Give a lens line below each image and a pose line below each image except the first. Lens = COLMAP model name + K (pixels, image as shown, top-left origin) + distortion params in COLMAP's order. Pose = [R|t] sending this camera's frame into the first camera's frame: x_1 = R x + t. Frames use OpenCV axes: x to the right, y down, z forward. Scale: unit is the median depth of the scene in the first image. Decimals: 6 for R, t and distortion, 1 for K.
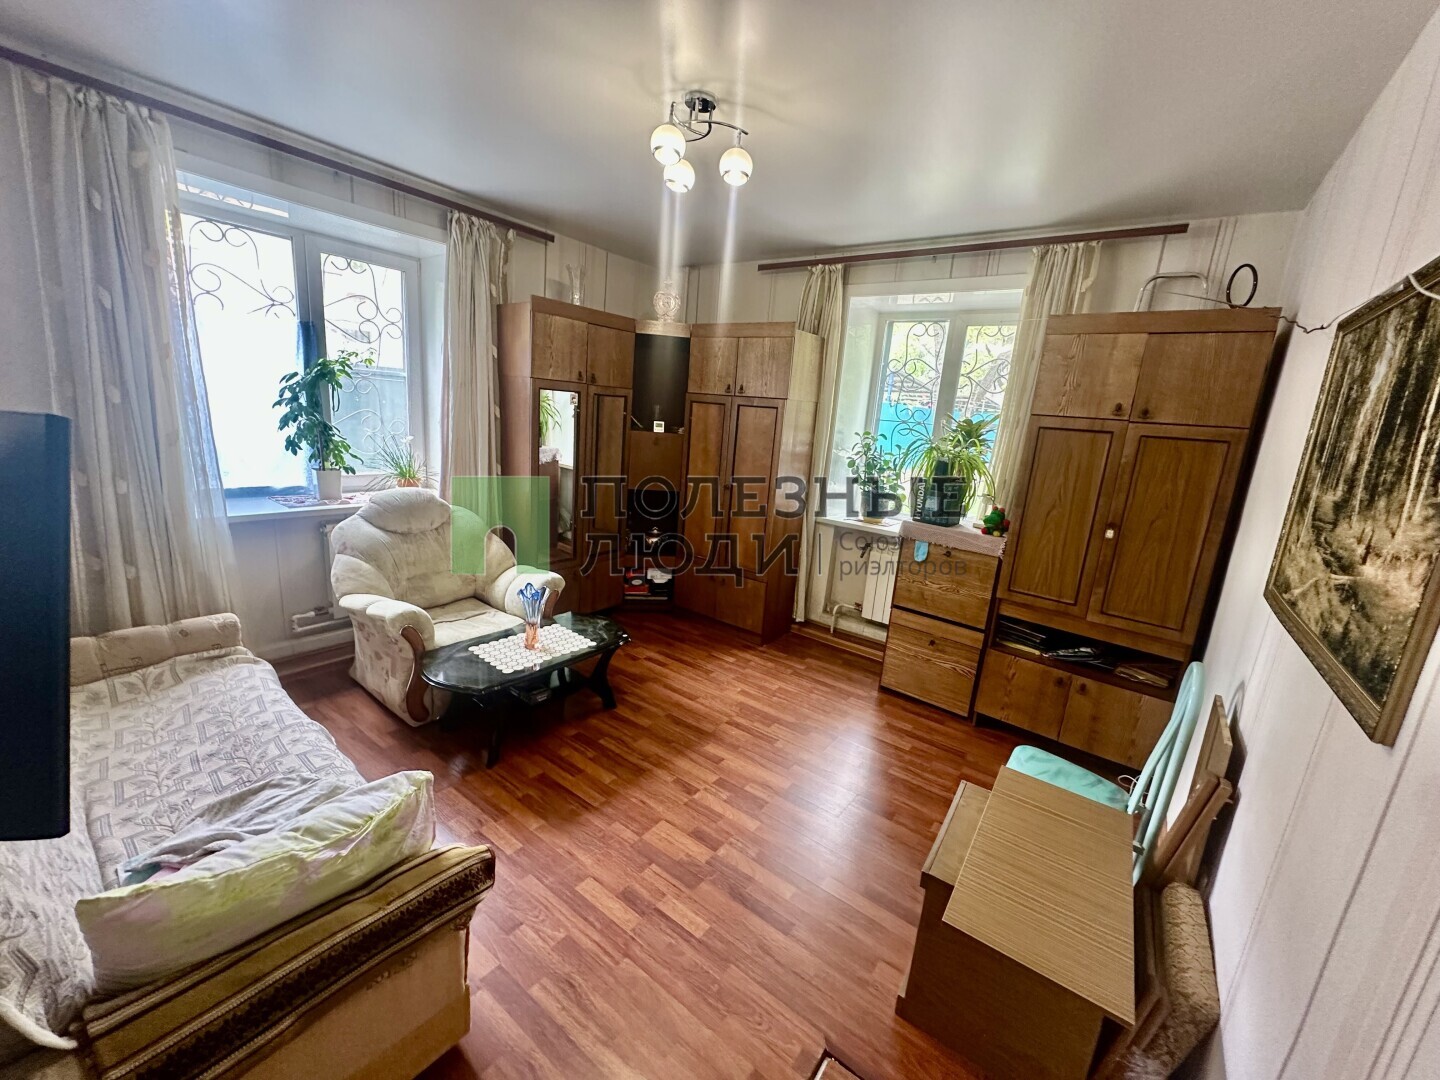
lens RADIAL K [[577.3, 0, 718.2], [0, 577.3, 537.6], [0, 0, 1]] dist [-0.001288, 0.000142]
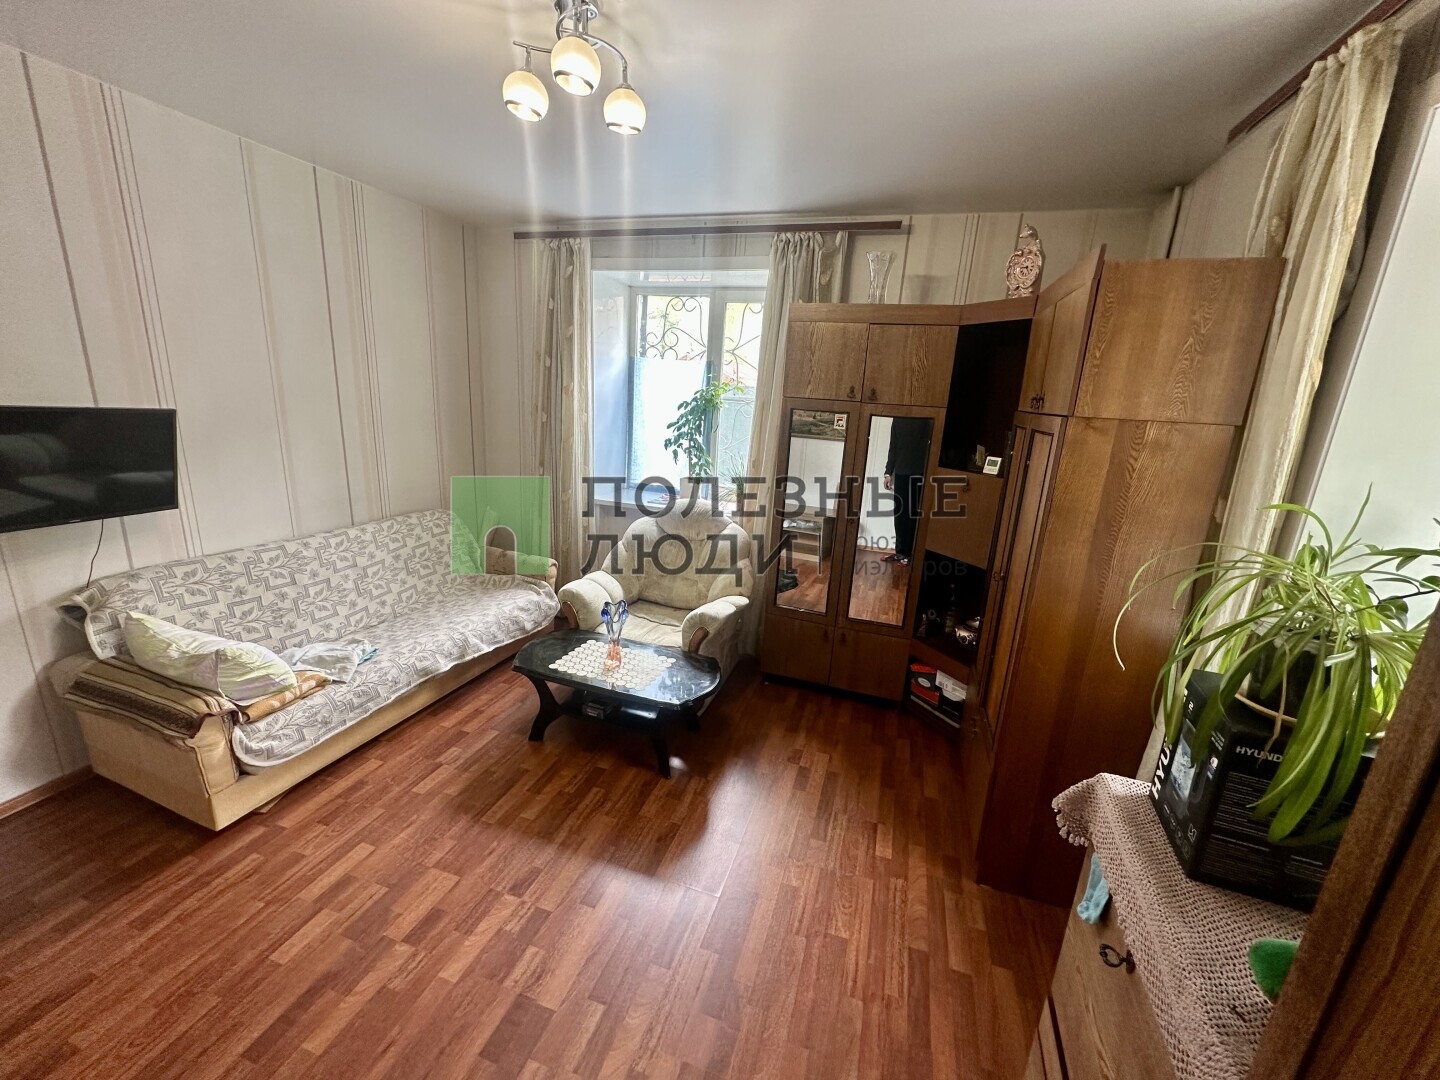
lens RADIAL K [[577.3, 0, 718.2], [0, 577.3, 537.6], [0, 0, 1]] dist [-0.001288, 0.000142]
pose [[0.322813, 0.177734, -0.929625, 0.542986], [-0.235558, 0.966390, 0.102966, -0.144024], [0.916681, 0.185742, 0.353830, 0.674670]]
